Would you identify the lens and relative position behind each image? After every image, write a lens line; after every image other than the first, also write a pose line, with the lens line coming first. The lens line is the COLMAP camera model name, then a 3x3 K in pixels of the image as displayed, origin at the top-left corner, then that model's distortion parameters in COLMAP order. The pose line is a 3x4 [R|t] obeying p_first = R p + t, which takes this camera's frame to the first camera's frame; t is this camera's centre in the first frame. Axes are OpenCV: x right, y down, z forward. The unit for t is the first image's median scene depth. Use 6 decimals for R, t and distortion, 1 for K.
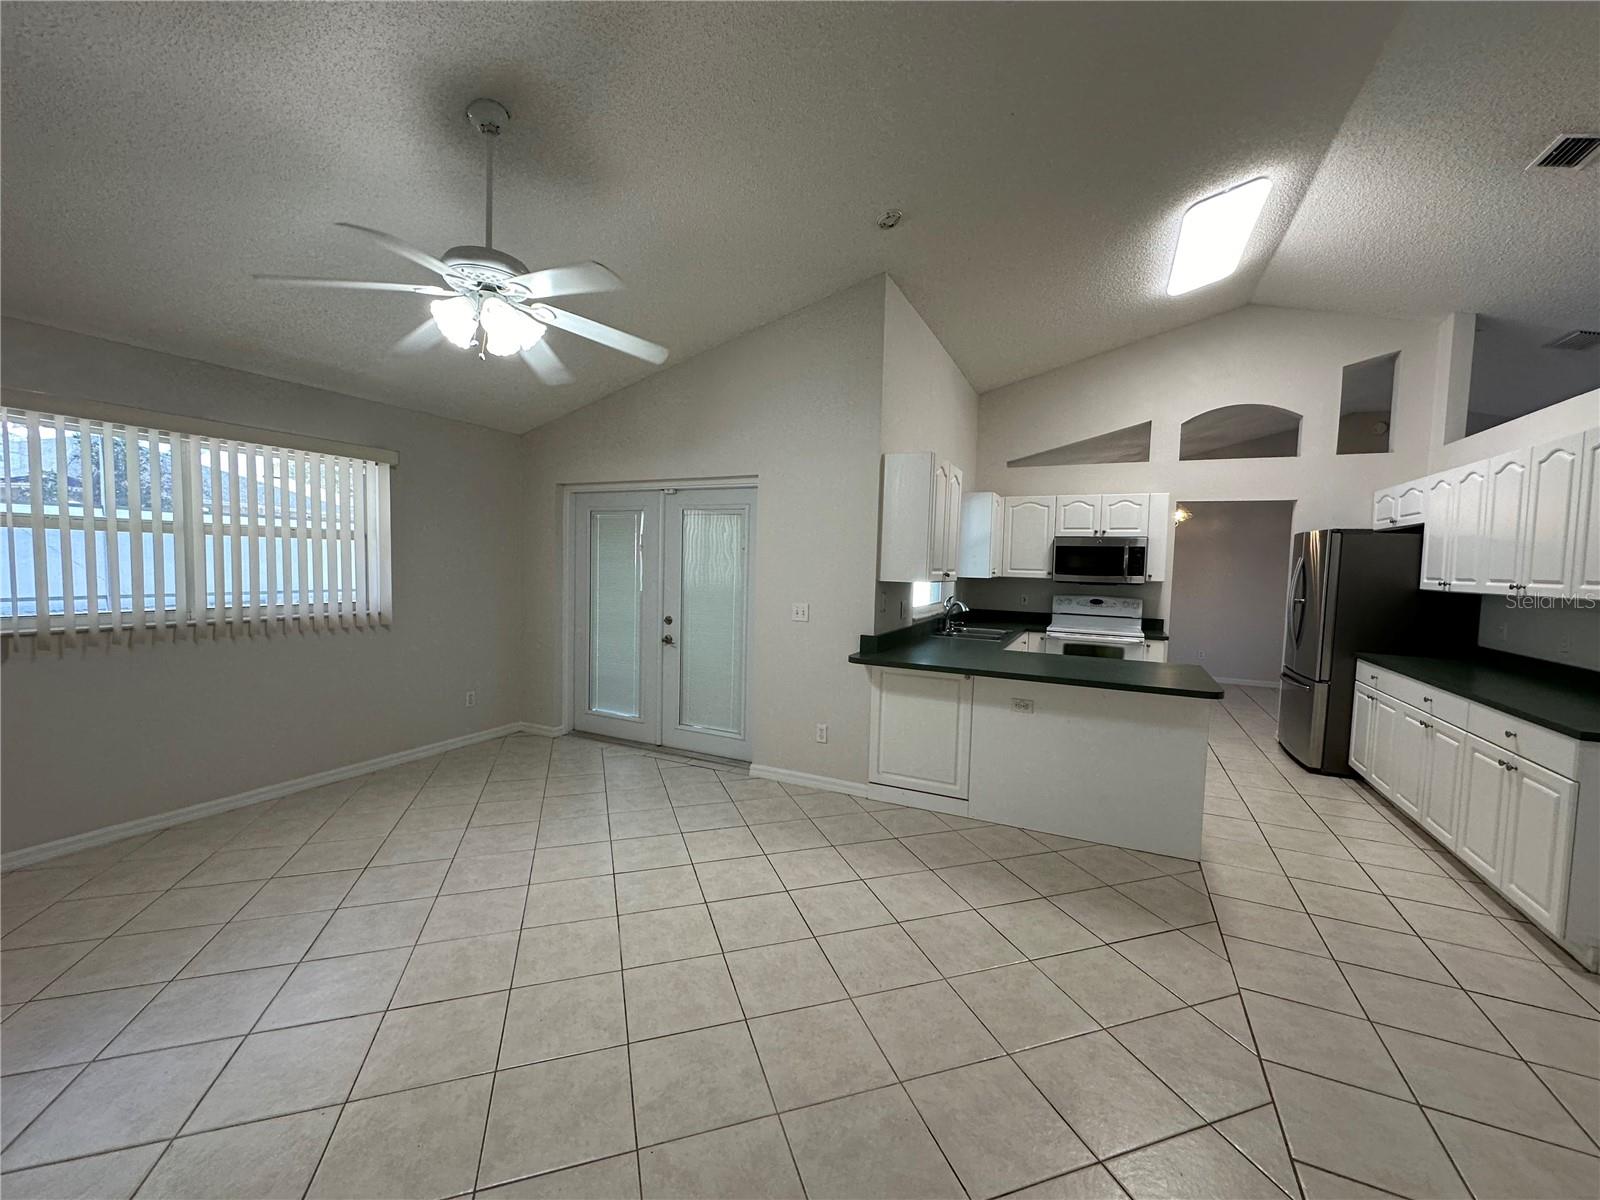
lens RADIAL K [[632.9, 0, 795.5], [0, 632.9, 595.7], [0, 0, 1]] dist [-0.001284, -0.000347]
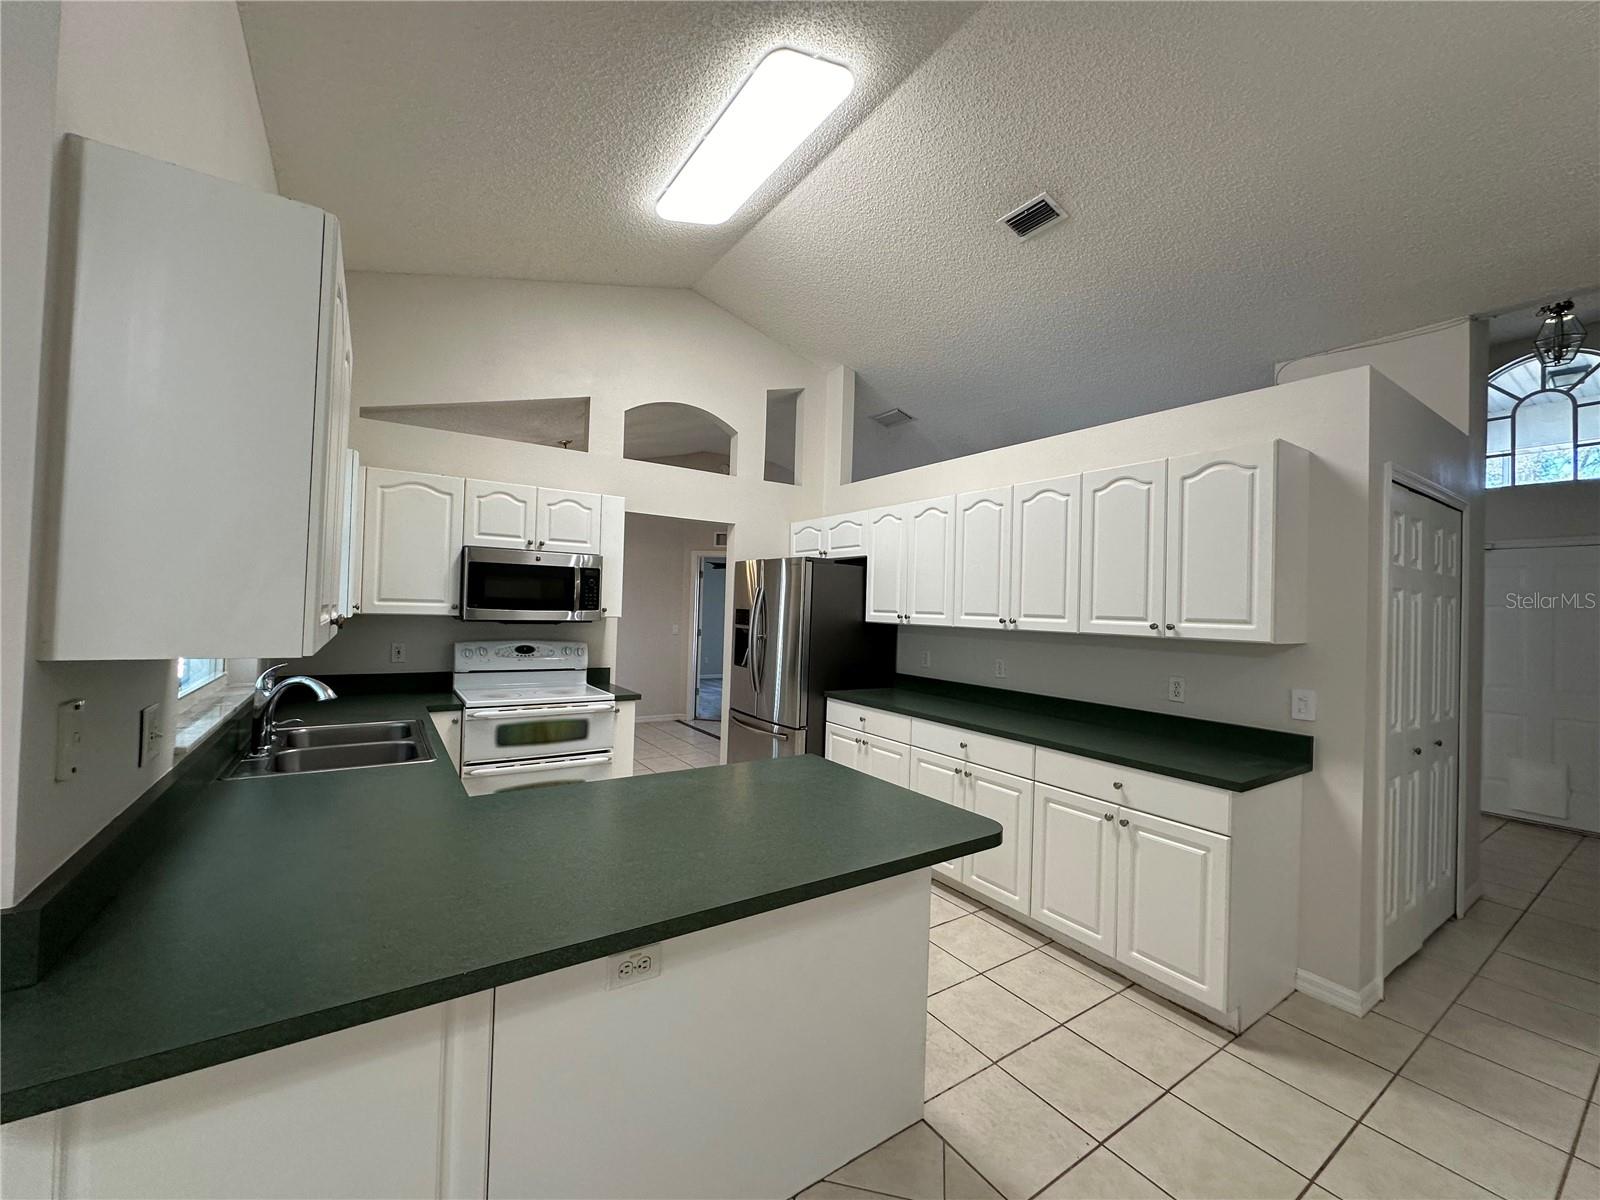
lens RADIAL K [[632.9, 0, 795.5], [0, 632.9, 595.7], [0, 0, 1]] dist [-0.001284, -0.000347]
pose [[0.494363, 0.005949, 0.869235, 0.051768], [0.029887, 0.999269, -0.023837, -0.025850], [-0.868742, 0.037763, 0.493824, 0.504438]]
